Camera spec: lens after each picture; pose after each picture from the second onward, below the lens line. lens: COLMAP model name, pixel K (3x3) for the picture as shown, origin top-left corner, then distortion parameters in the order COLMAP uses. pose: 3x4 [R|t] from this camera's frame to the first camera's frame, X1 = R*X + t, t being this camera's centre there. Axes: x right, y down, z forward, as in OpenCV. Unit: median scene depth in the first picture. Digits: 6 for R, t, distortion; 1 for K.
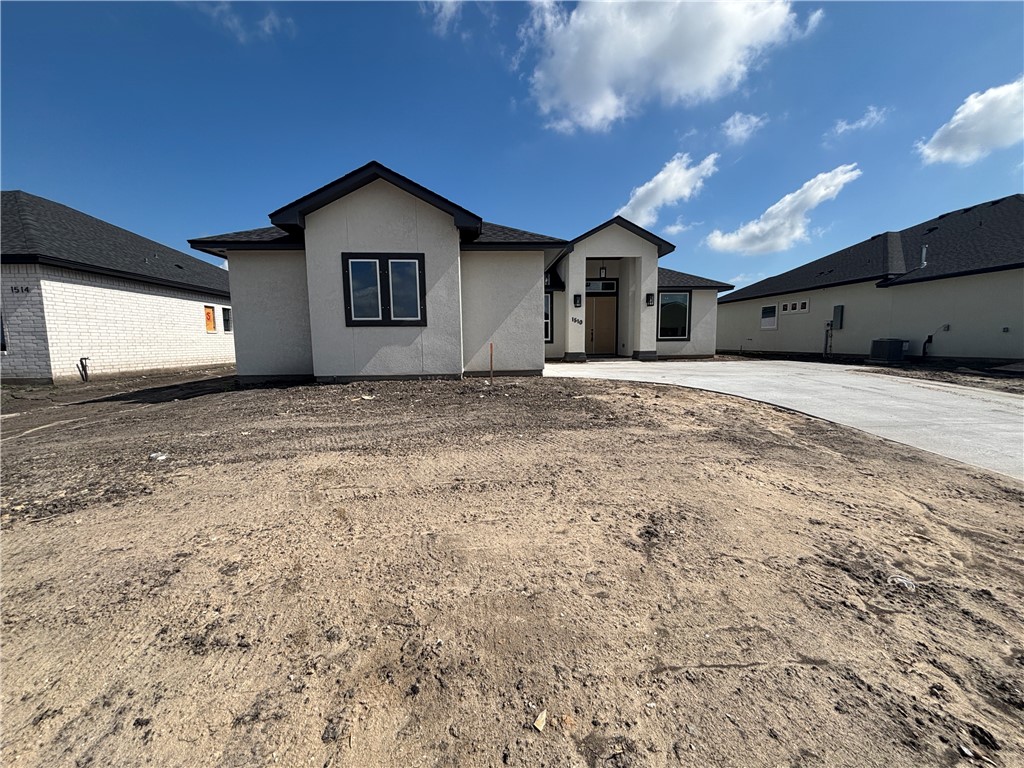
lens RADIAL K [[416.1, 0, 512.9], [0, 416.1, 386.6], [0, 0, 1]] dist [0.000790, -0.000355]
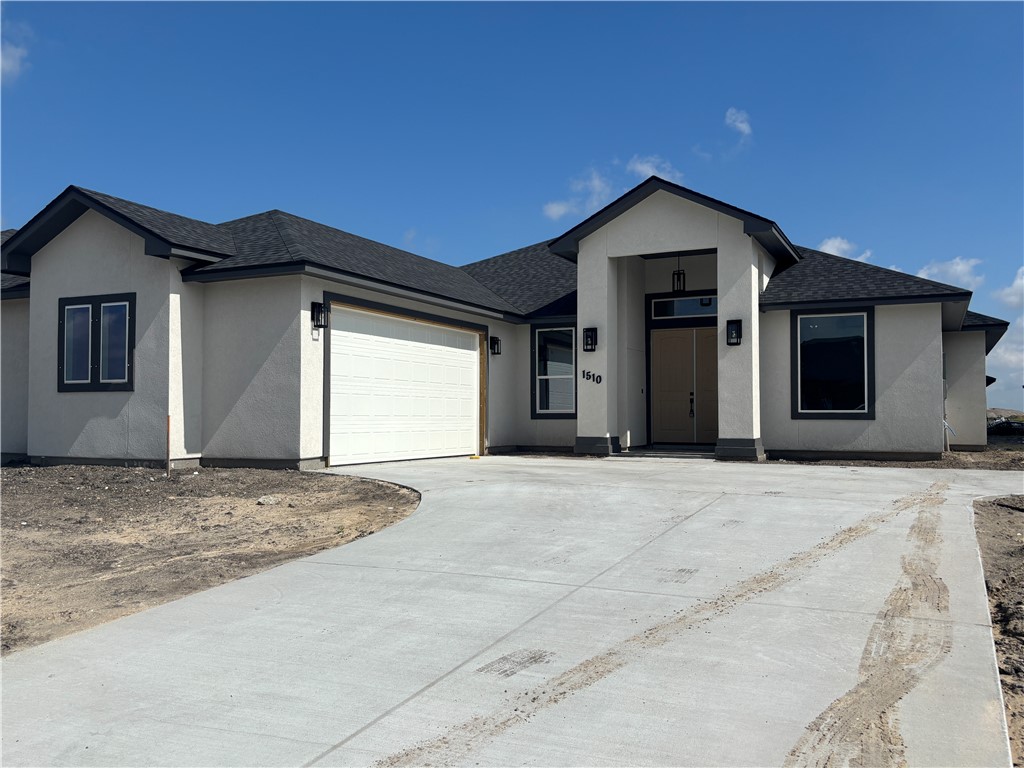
lens RADIAL K [[864.9, 0, 511.5], [0, 864.9, 382.9], [0, 0, 1]] dist [0.016958, 0.005096]
pose [[0.866490, -0.007059, -0.499144, 1.104798], [-0.065113, 0.989759, -0.127030, -0.011802], [0.494929, 0.142571, 0.857157, 0.040920]]
